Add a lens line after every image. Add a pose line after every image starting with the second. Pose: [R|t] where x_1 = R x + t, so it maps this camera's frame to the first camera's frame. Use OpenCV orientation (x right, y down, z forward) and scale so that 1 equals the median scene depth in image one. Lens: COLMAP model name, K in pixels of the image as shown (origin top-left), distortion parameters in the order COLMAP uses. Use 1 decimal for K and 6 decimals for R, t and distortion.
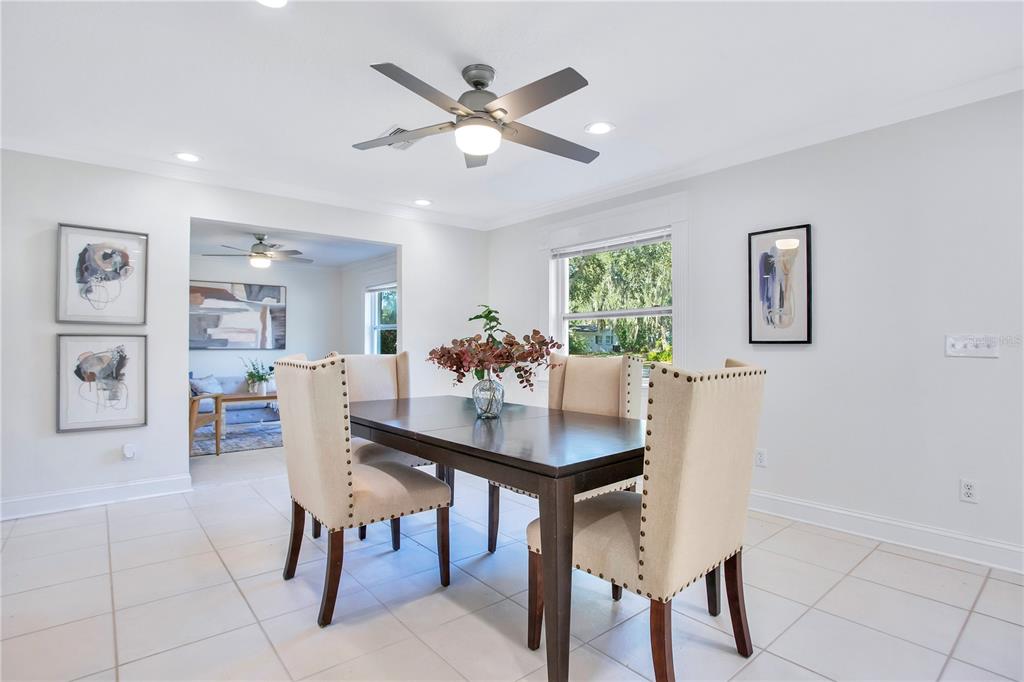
lens RADIAL K [[508.9, 0, 511.1], [0, 508.9, 339.8], [0, 0, 1]] dist [-0.062783, 0.017590]
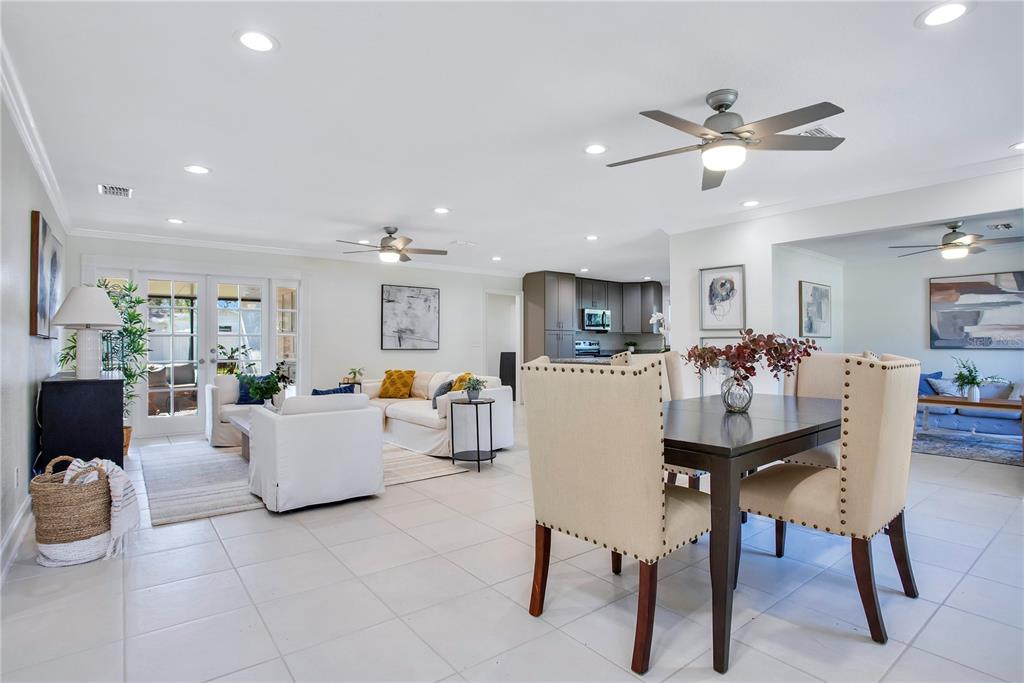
lens RADIAL K [[508.9, 0, 510.7], [0, 508.9, 340.6], [0, 0, 1]] dist [-0.062783, 0.017590]
pose [[-0.039506, -0.003791, -0.999212, 0.414324], [0.009153, 0.999949, -0.004156, -0.000068], [0.999177, -0.009310, -0.039469, 0.231930]]
